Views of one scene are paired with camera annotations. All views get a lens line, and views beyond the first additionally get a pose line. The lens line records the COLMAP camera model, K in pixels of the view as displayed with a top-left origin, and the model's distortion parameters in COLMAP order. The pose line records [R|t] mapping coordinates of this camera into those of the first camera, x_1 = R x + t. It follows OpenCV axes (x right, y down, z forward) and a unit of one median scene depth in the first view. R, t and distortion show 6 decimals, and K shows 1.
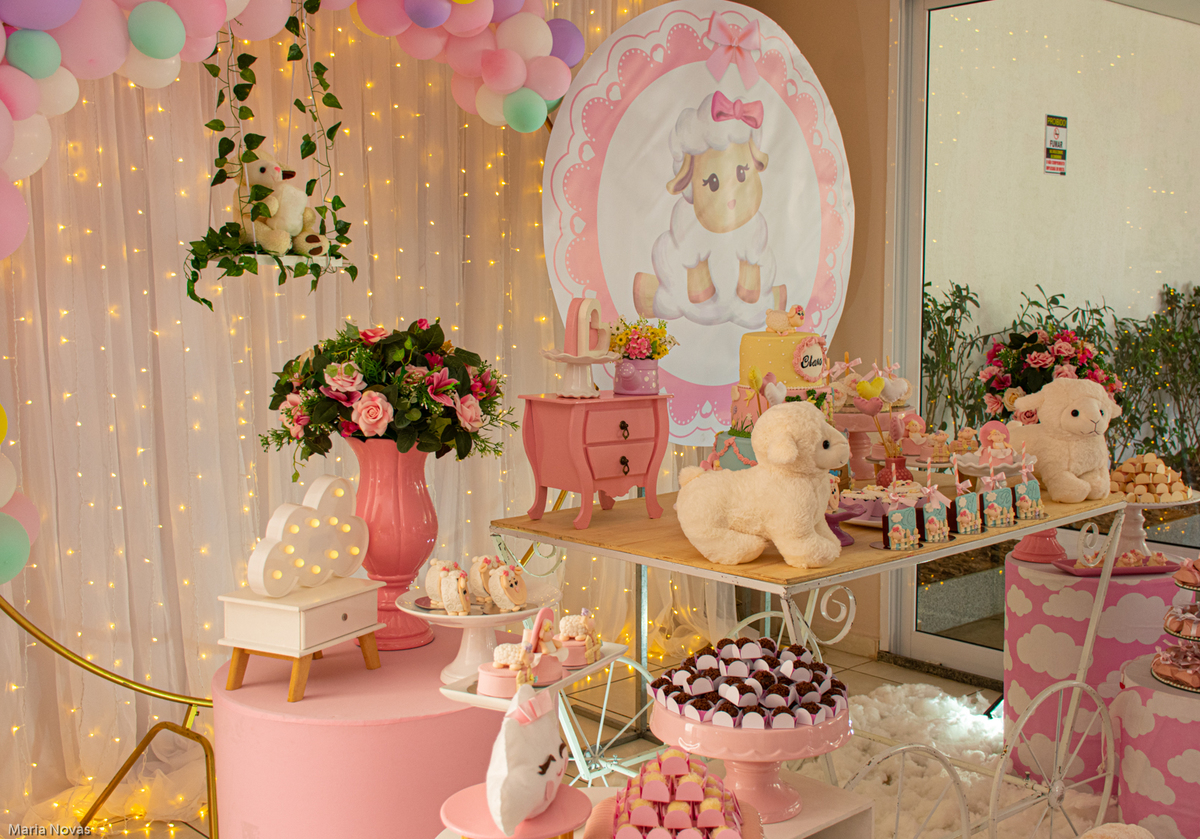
lens RADIAL K [[1223.5, 0, 601.6], [0, 1223.5, 420.9], [0, 0, 1]] dist [-0.018214, 0.000000]
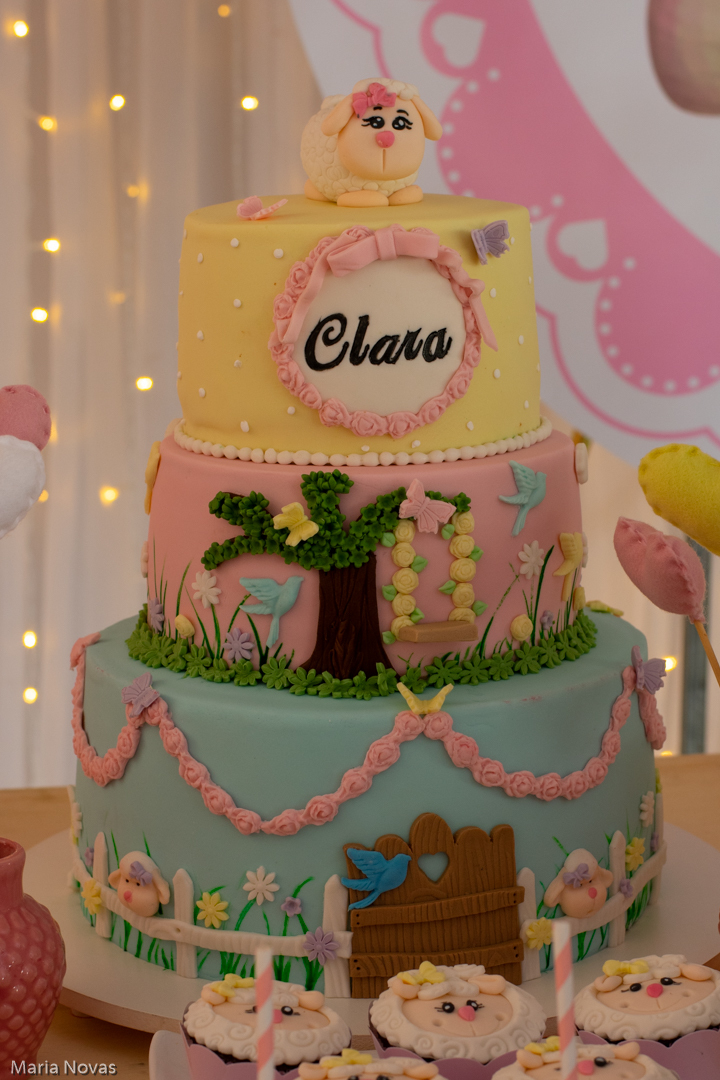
lens RADIAL K [[2544.8, 0, 357.1], [0, 2544.8, 539.8], [0, 0, 1]] dist [-0.005112, 0.000000]
pose [[0.826225, 0.111393, -0.552216, 0.329515], [-0.058251, 0.991894, 0.112930, -0.050100], [0.560320, -0.061138, 0.826017, 0.477686]]
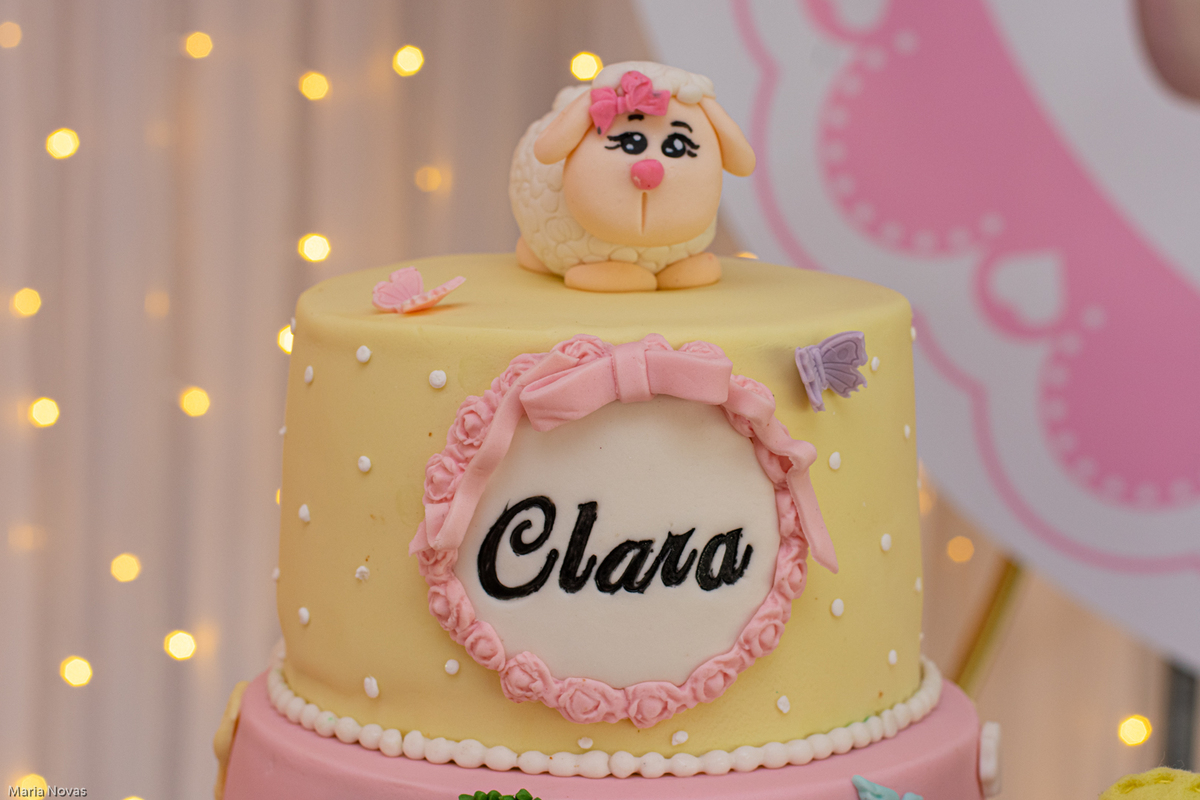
lens RADIAL K [[2827.6, 0, 604.0], [0, 2827.6, 400.2], [0, 0, 1]] dist [-0.005112, 0.000000]
pose [[0.784992, 0.115478, -0.608647, 0.260420], [-0.090805, 0.993310, 0.071345, -0.063806], [0.612814, -0.000737, 0.790227, 0.605584]]
